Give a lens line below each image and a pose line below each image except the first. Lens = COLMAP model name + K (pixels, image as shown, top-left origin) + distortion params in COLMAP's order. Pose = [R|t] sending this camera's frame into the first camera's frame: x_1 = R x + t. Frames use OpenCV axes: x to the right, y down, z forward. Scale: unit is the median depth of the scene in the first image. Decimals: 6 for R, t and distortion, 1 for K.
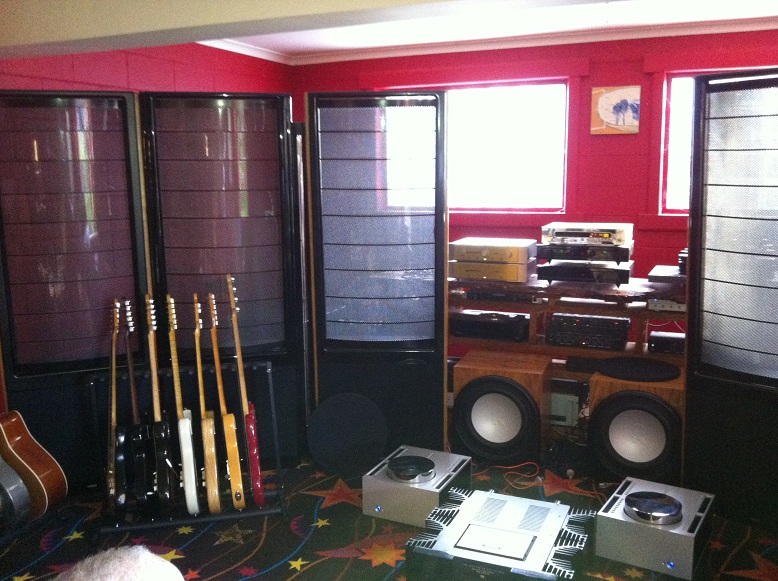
lens RADIAL K [[727.3, 0, 387.6], [0, 727.3, 276.7], [0, 0, 1]] dist [0.101561, -0.305711]
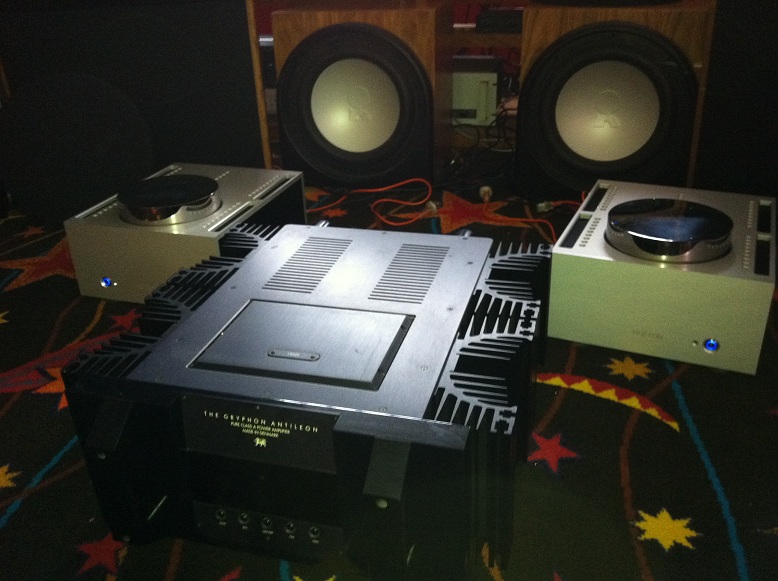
lens RADIAL K [[727.3, 0, 387.6], [0, 727.3, 276.7], [0, 0, 1]] dist [0.101561, -0.305711]
pose [[0.990054, -0.085811, 0.111485, 0.124984], [0.047744, 0.950350, 0.307497, 0.181383], [-0.132337, -0.299116, 0.944996, 0.542836]]
